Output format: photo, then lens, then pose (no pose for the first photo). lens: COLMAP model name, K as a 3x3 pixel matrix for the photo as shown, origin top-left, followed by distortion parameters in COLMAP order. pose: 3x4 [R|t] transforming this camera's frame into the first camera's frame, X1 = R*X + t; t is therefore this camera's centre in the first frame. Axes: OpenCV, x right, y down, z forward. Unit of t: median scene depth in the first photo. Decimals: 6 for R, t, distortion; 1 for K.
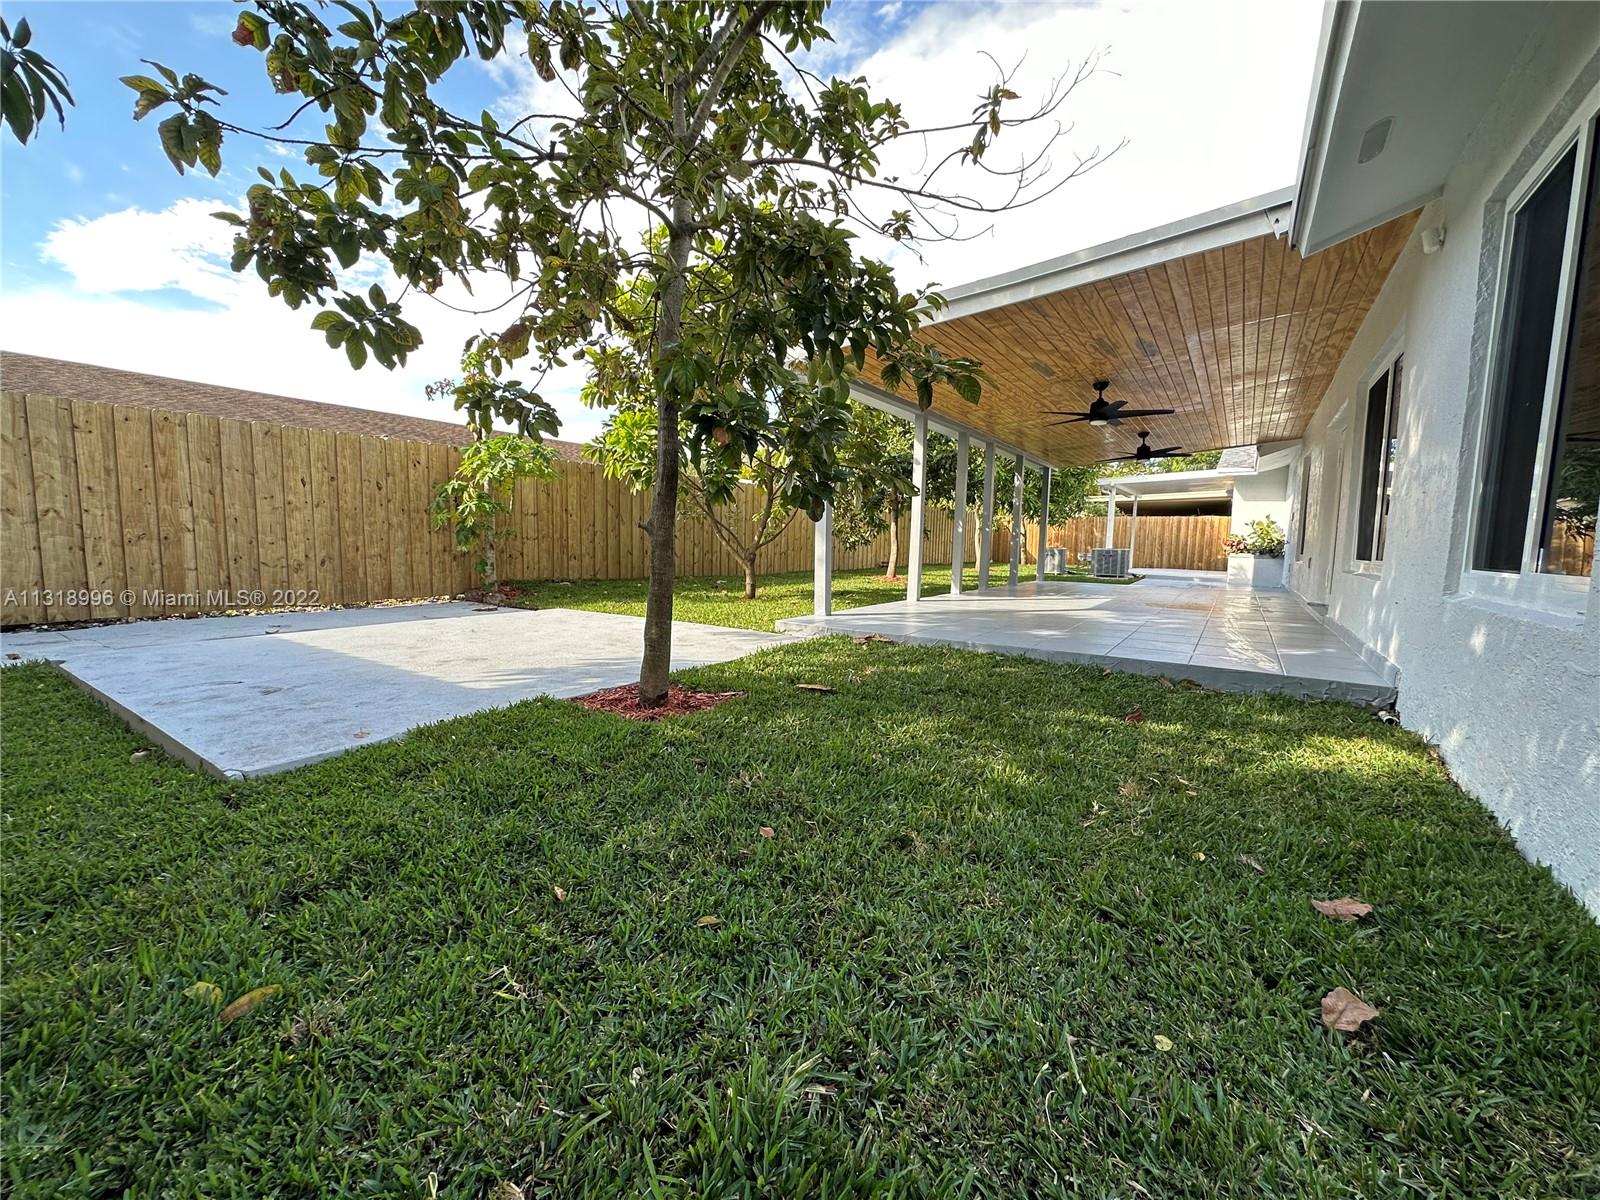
lens RADIAL K [[644.4, 0, 801.7], [0, 644.4, 593.9], [0, 0, 1]] dist [-0.003593, 0.000917]
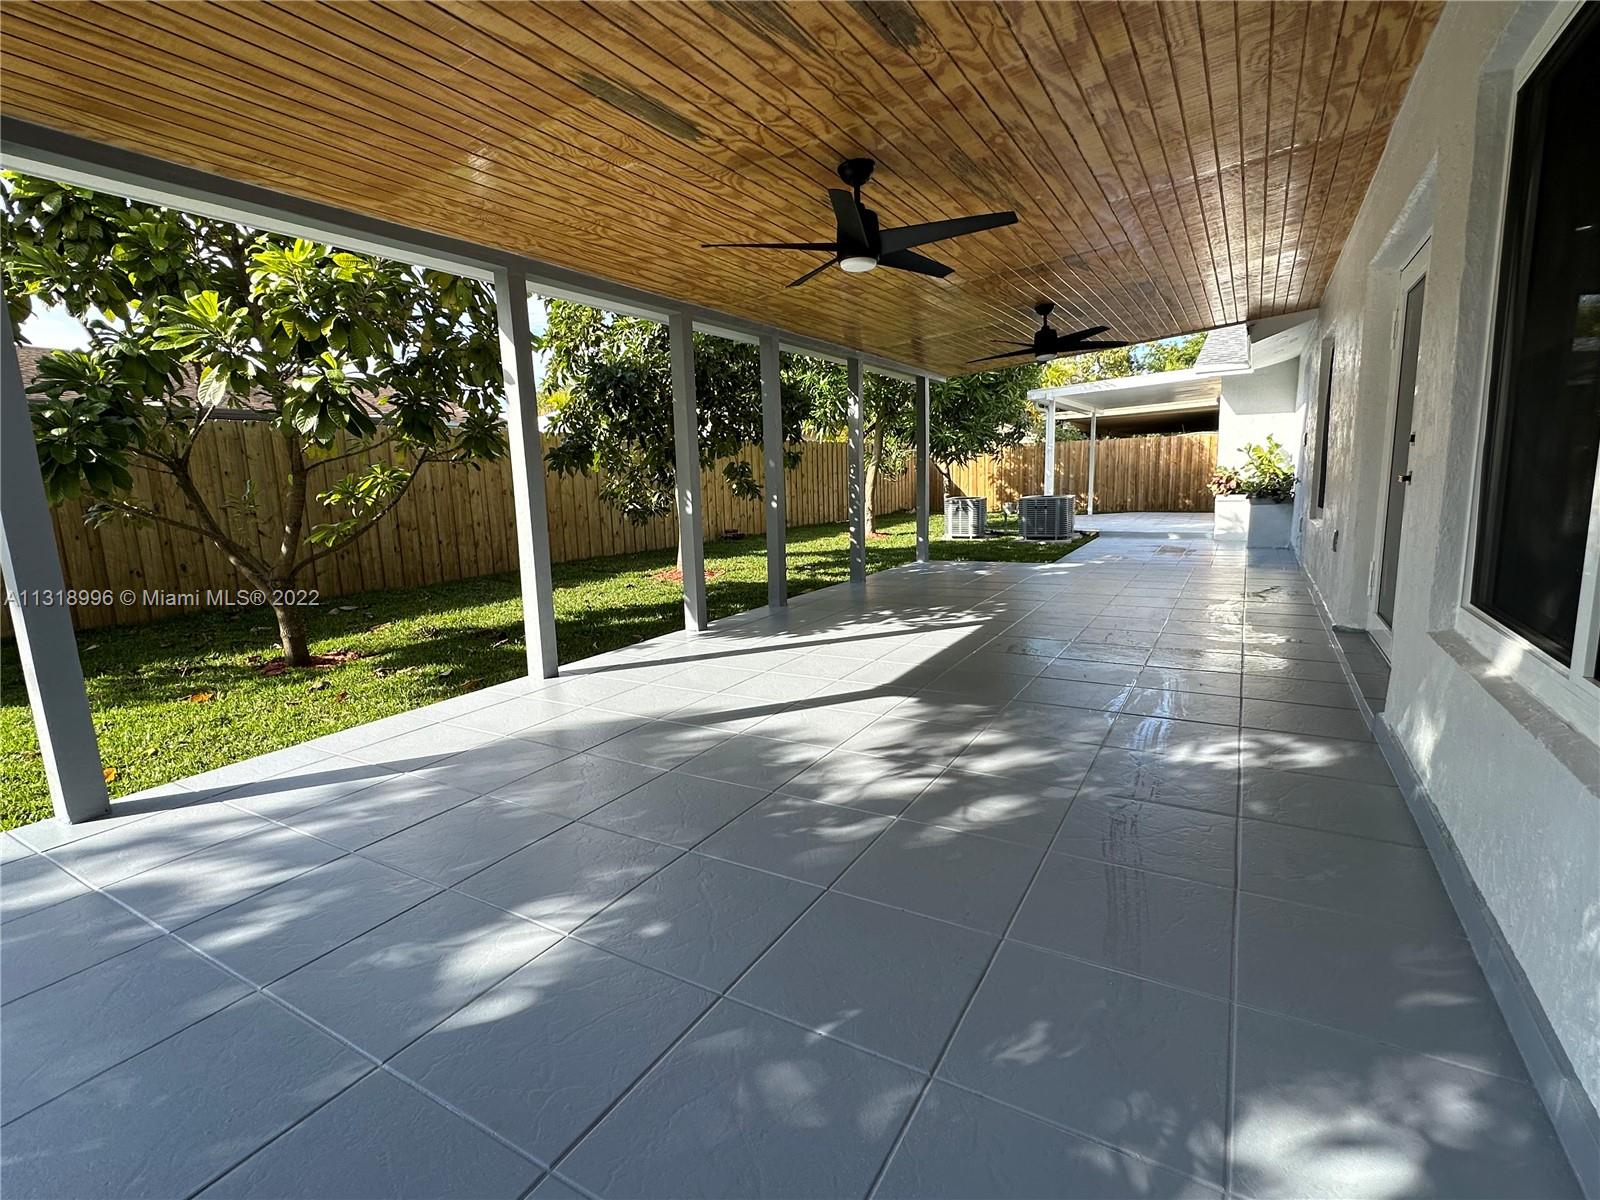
lens RADIAL K [[765.3, 0, 803.1], [0, 765.3, 595.2], [0, 0, 1]] dist [-0.009432, 0.002714]
pose [[0.995825, -0.064712, 0.064384, 0.851534], [0.060011, 0.995565, 0.072449, -0.201551], [-0.068787, -0.068283, 0.995292, 1.107135]]
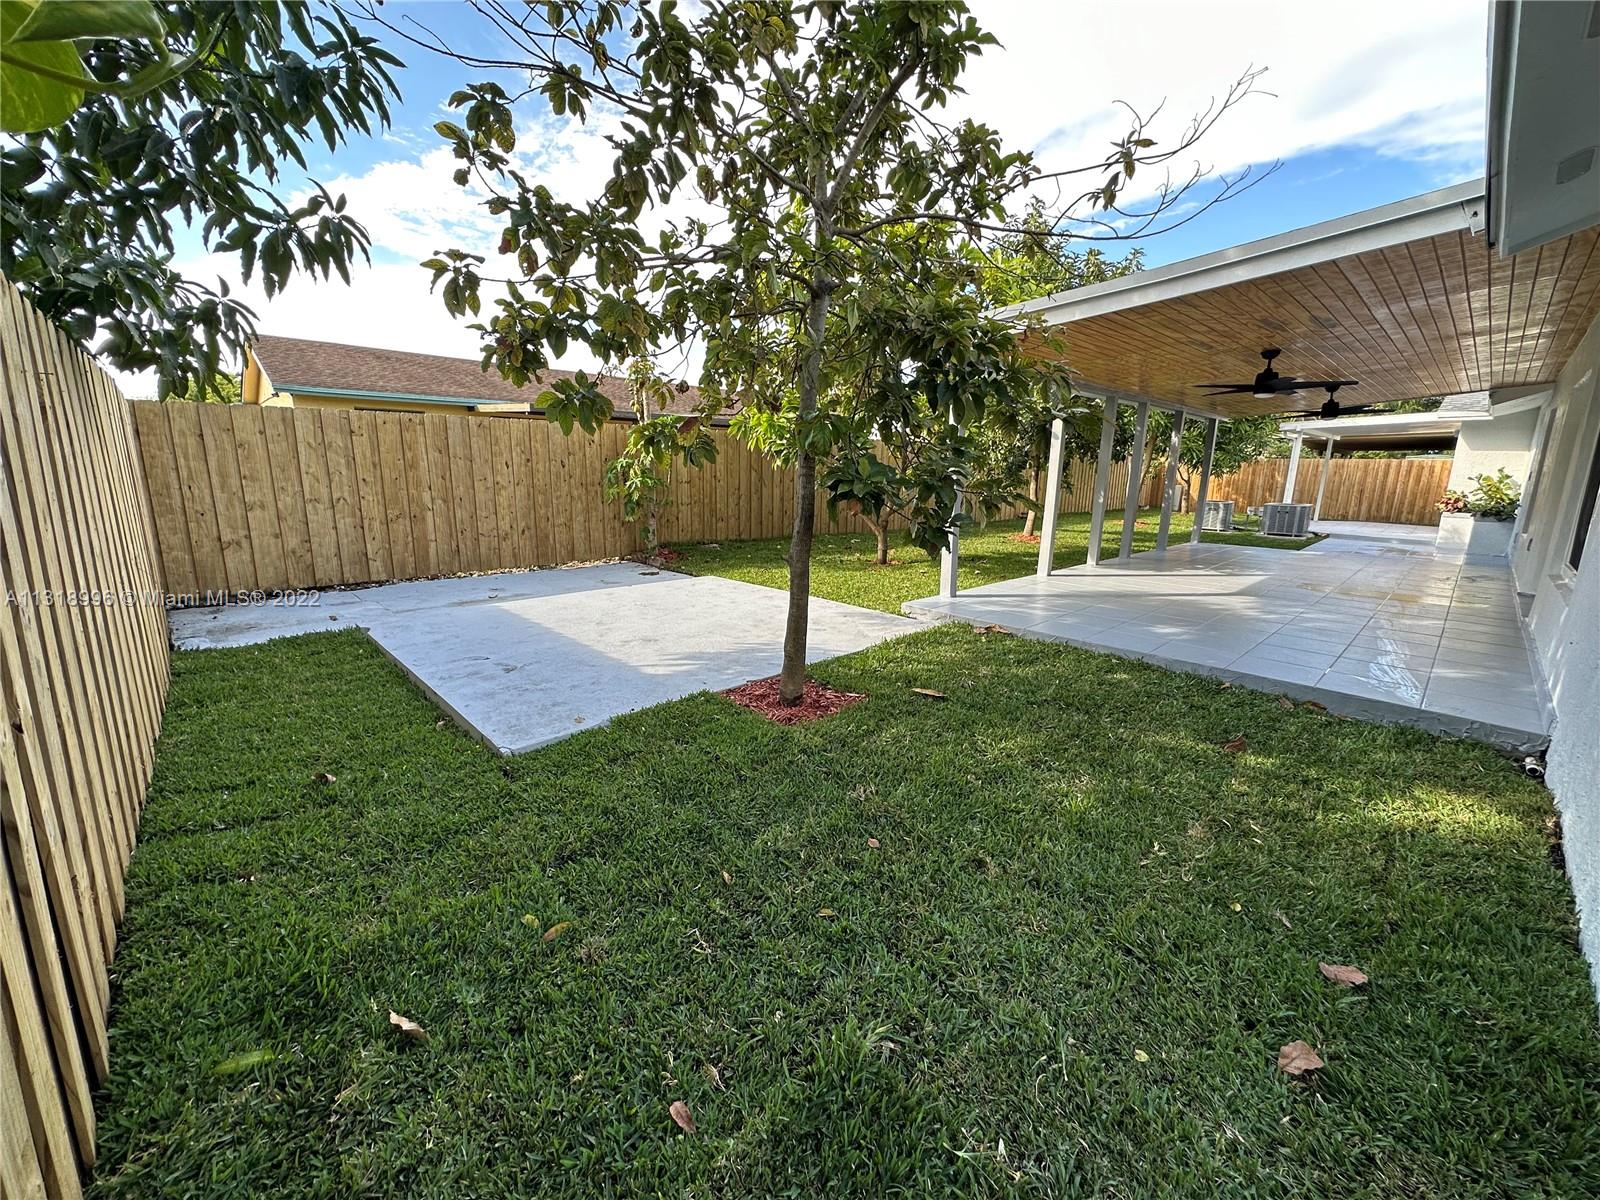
lens RADIAL K [[644.4, 0, 798.7], [0, 644.4, 596.0], [0, 0, 1]] dist [-0.003593, 0.000917]
pose [[0.976842, 0.039395, -0.210304, 0.032211], [-0.015698, 0.993450, 0.113181, -0.166980], [0.213385, -0.107258, 0.971062, -0.155618]]
